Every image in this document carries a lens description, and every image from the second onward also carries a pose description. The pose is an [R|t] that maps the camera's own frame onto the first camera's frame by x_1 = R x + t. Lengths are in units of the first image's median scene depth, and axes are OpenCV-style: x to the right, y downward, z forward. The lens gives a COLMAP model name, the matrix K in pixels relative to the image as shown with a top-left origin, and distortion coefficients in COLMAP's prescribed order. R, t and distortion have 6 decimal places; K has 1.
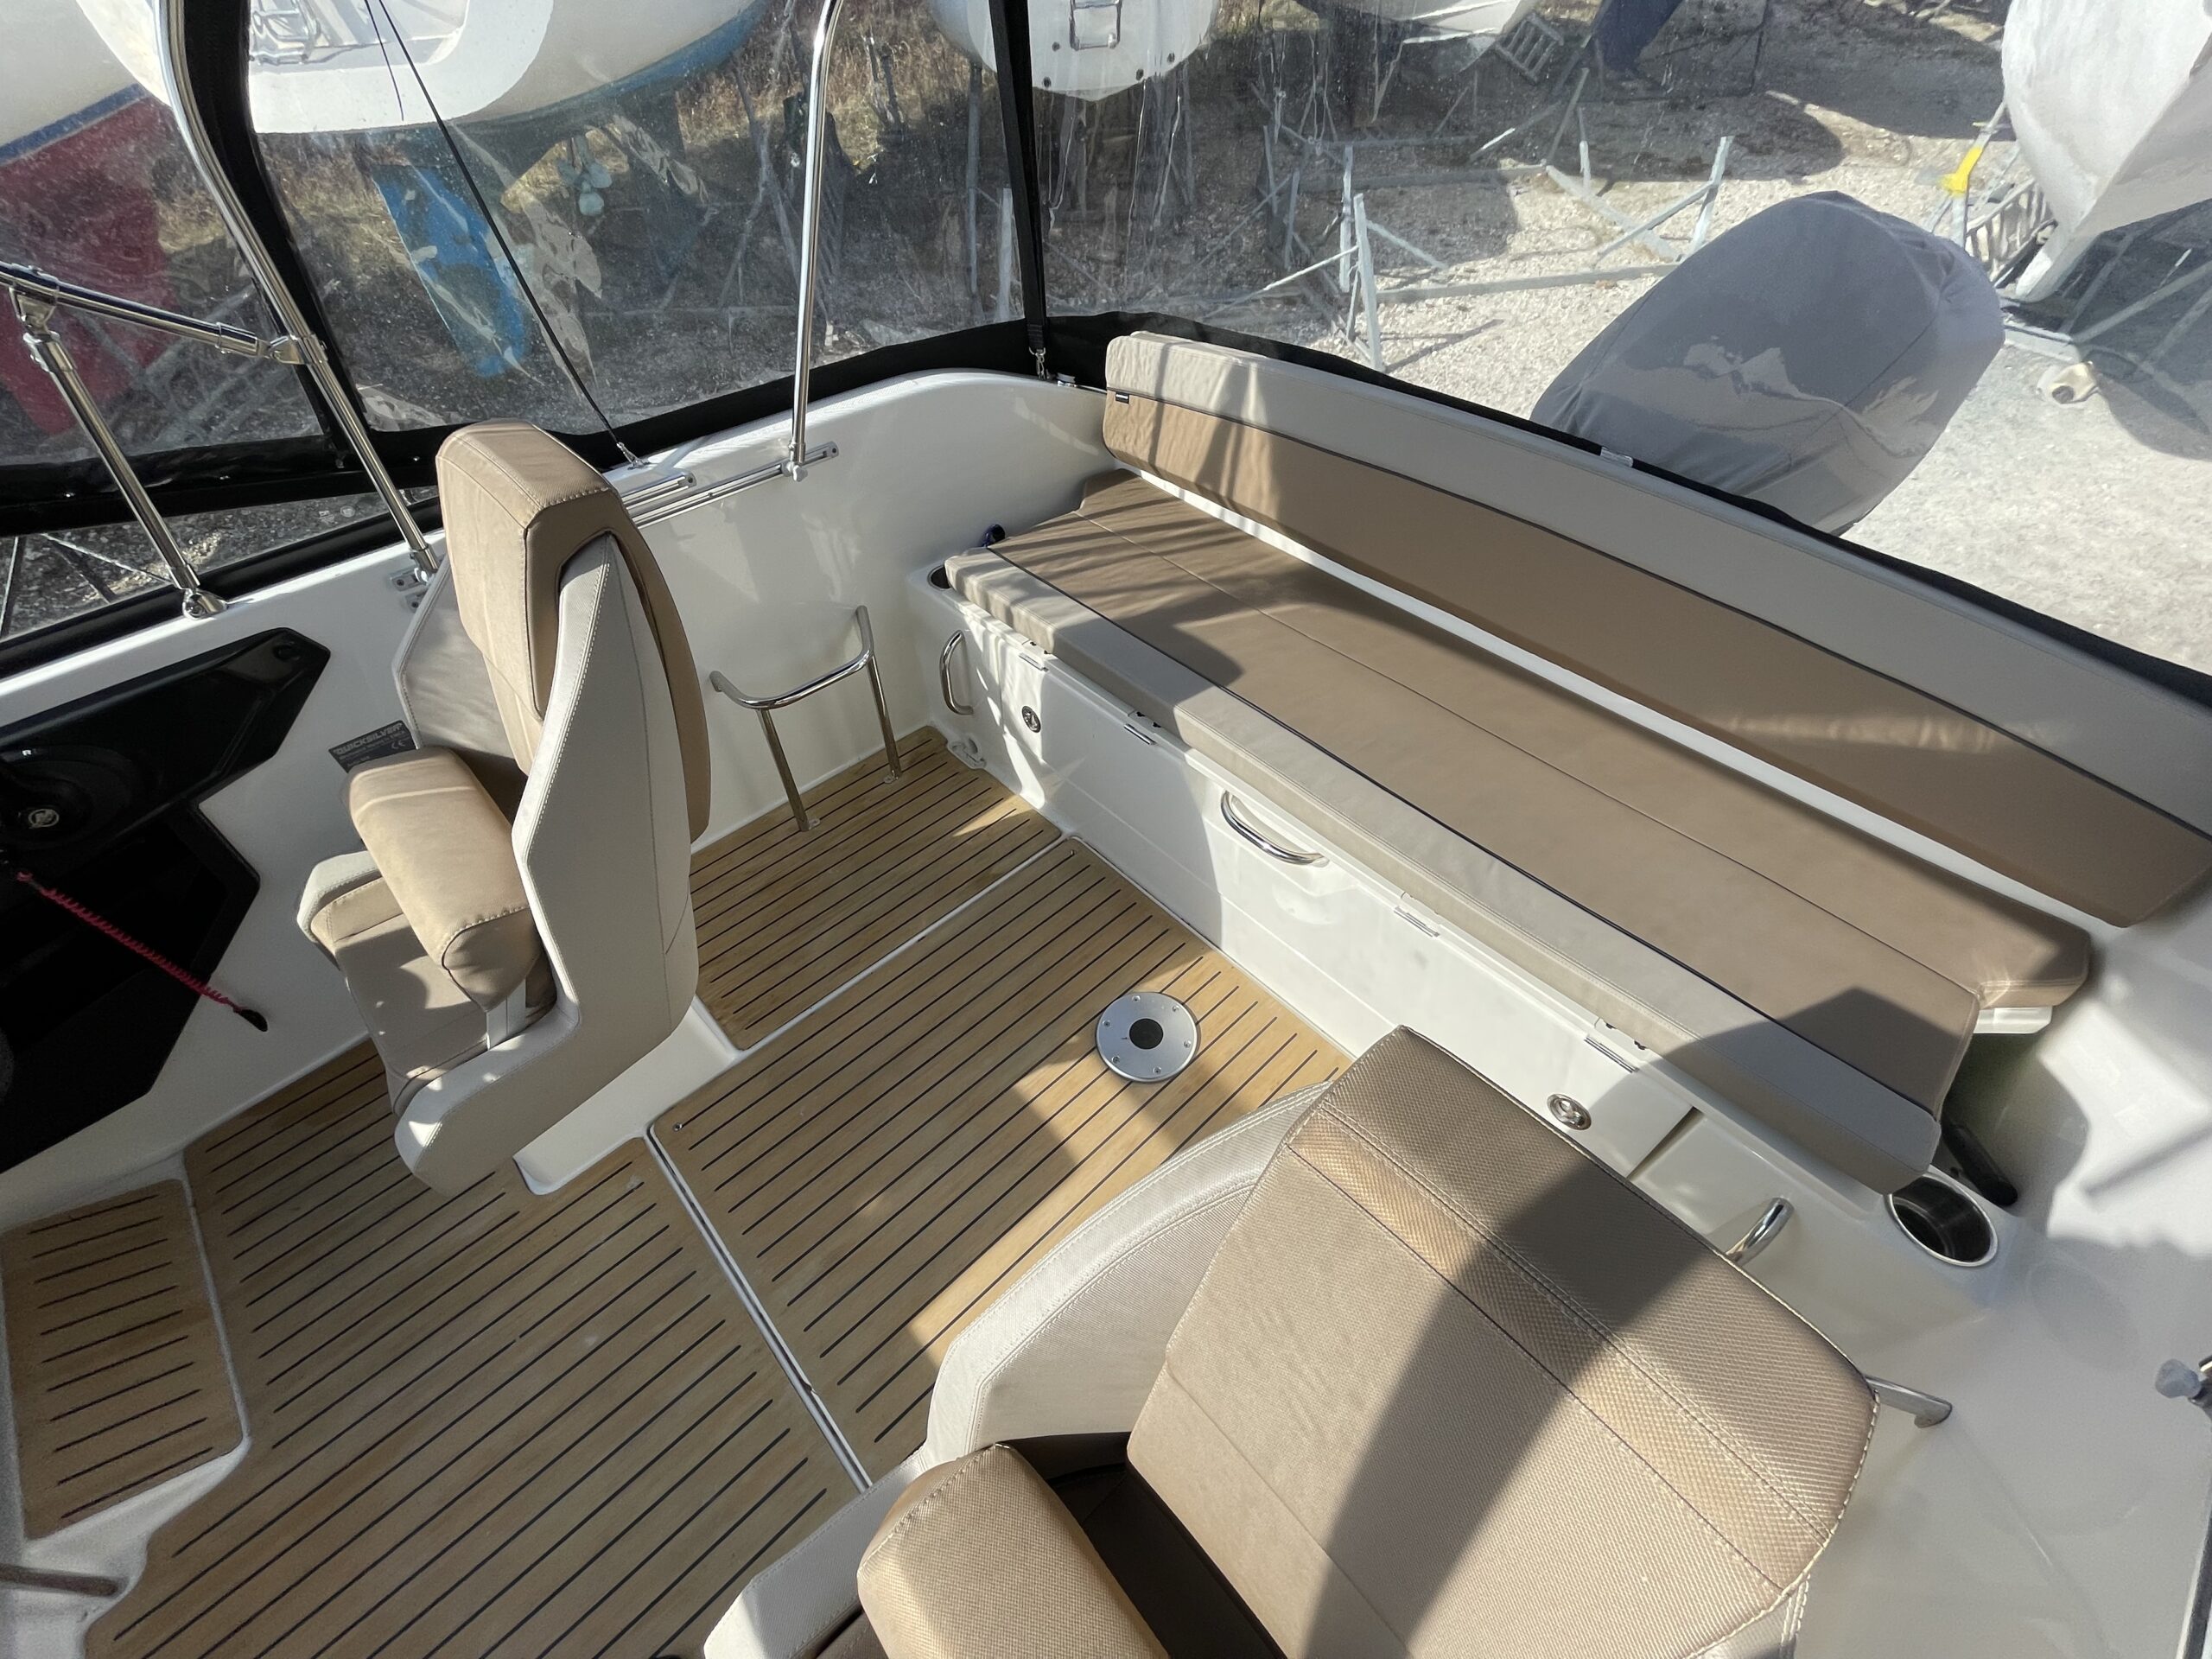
lens RADIAL K [[902.0, 0, 1103.1], [0, 902.0, 828.5], [0, 0, 1]] dist [0.002764, -0.001185]
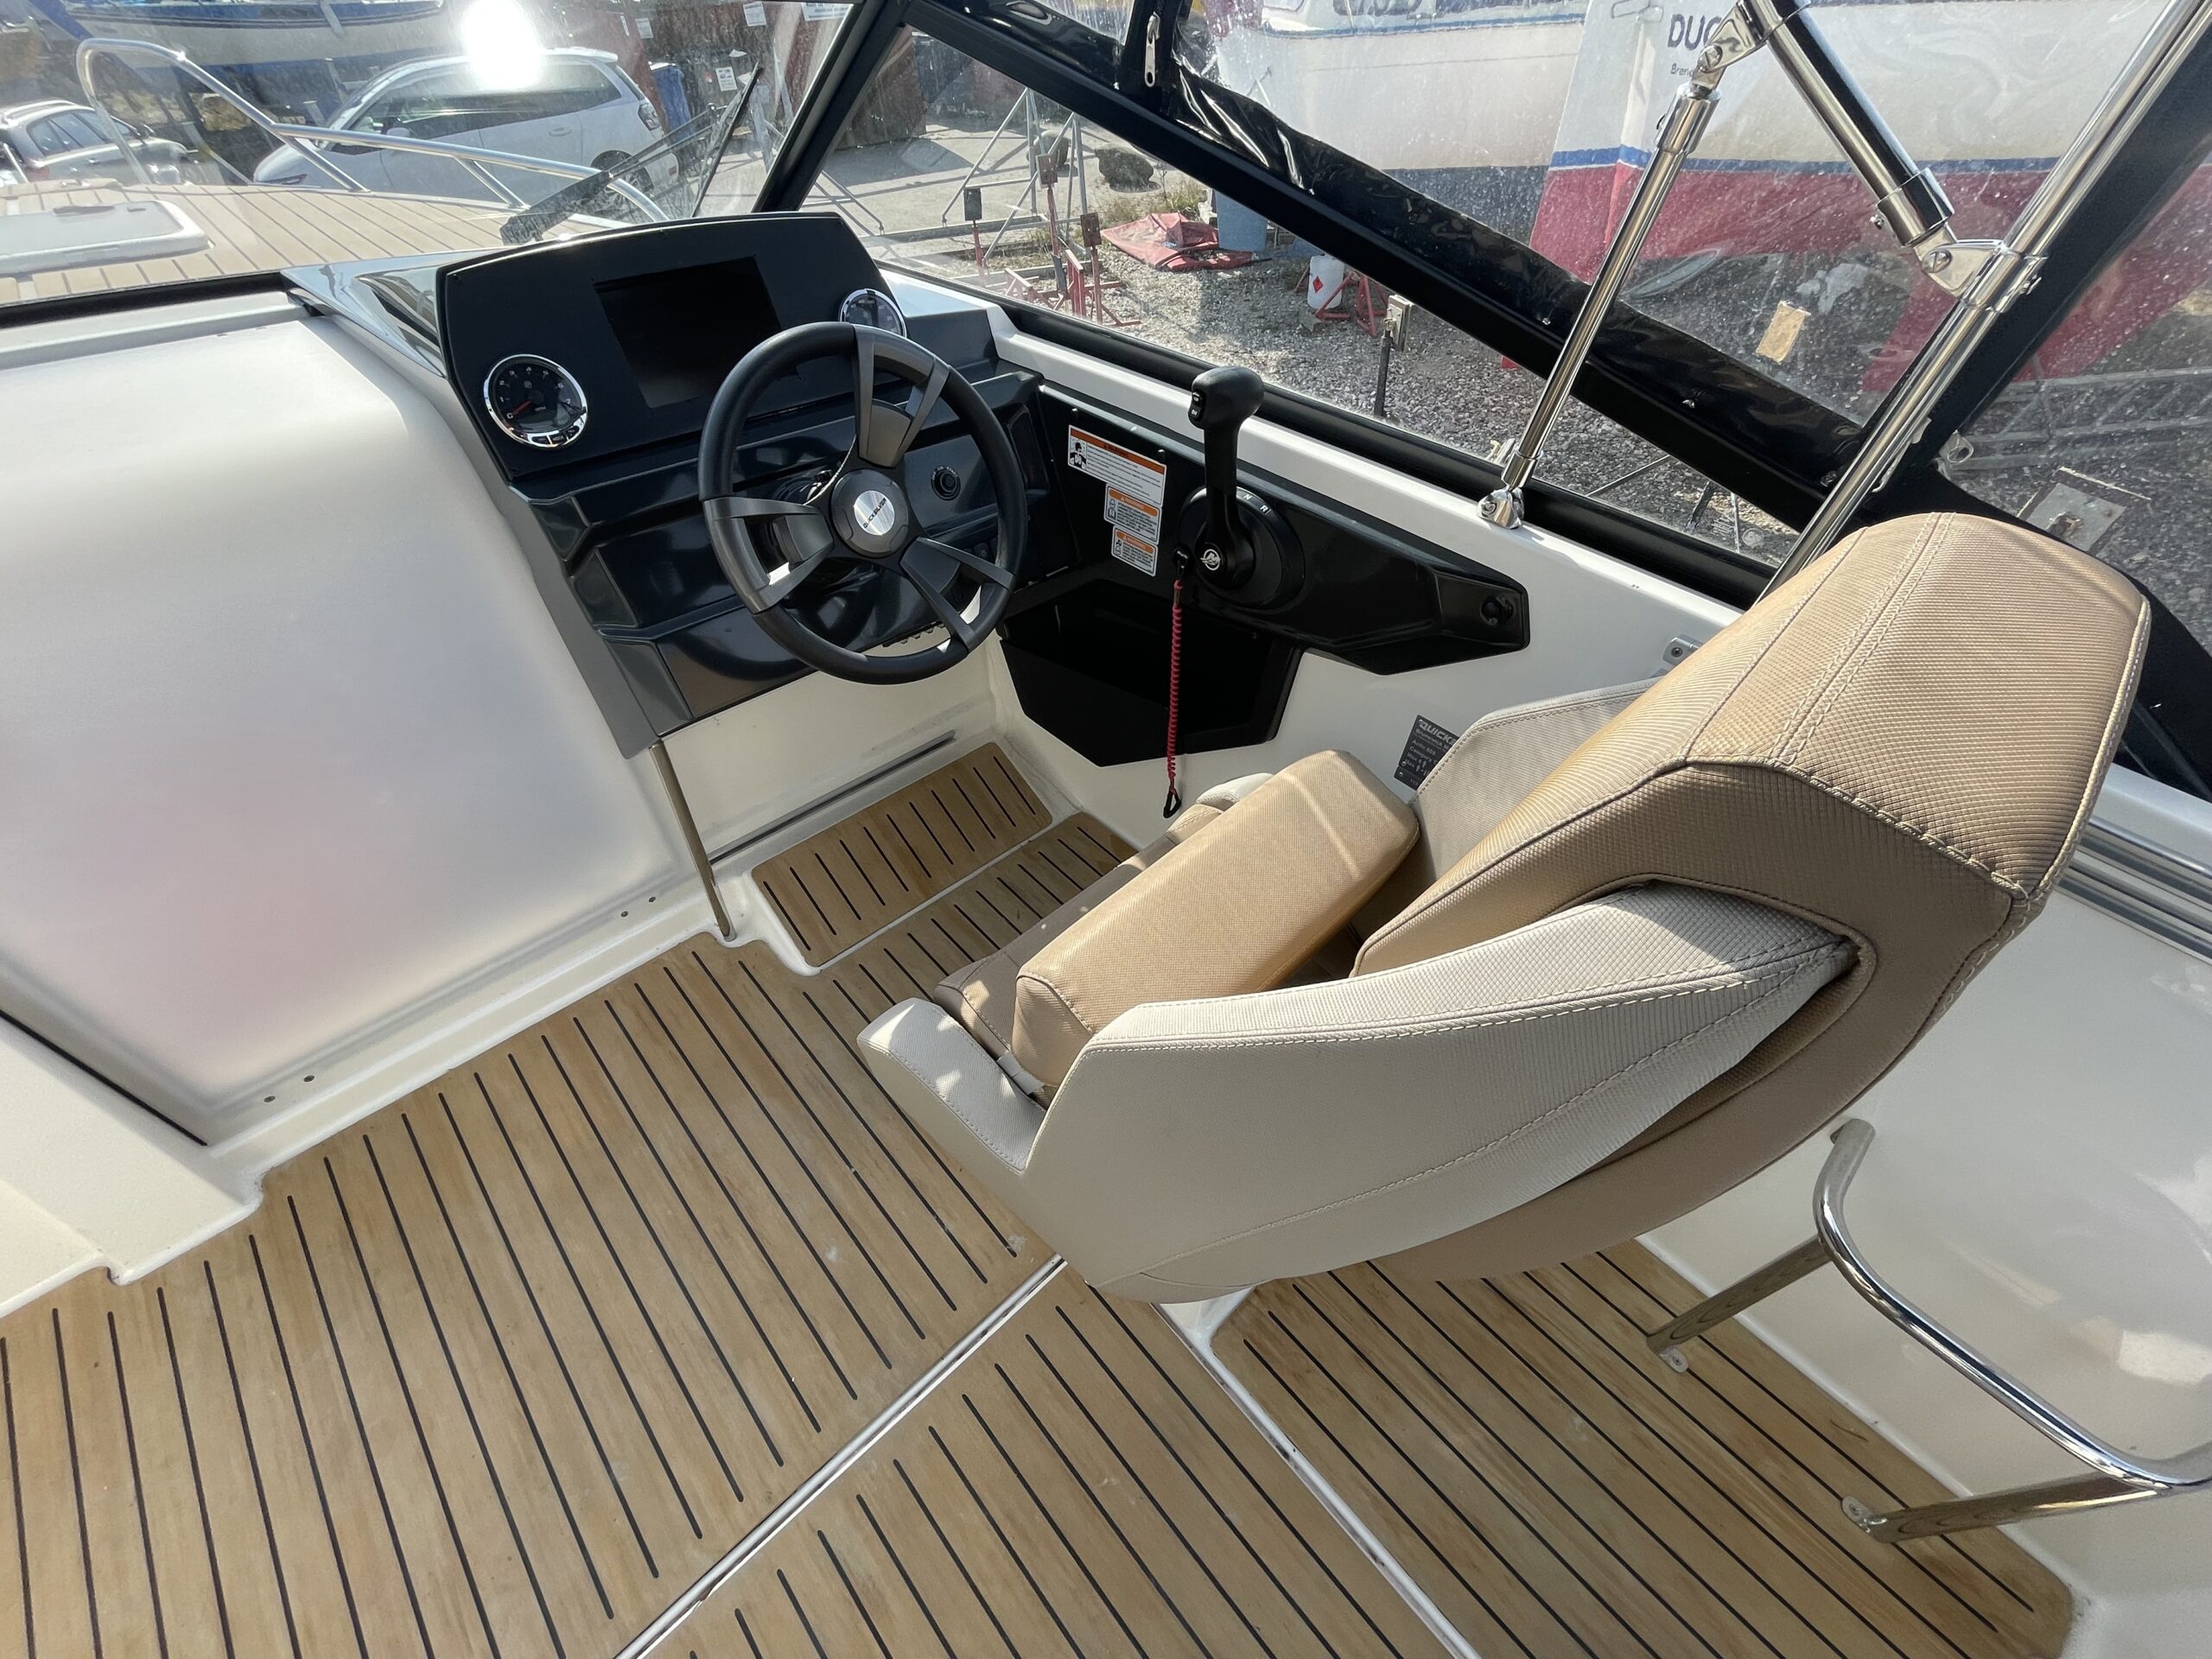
lens RADIAL K [[902.0, 0, 1105.6], [0, 902.0, 829.6], [0, 0, 1]] dist [0.002764, -0.001185]
pose [[-0.008047, 0.728619, -0.684872, -0.190839], [-0.755828, 0.443997, 0.481239, -0.158065], [0.654721, 0.521518, 0.547138, 0.338309]]
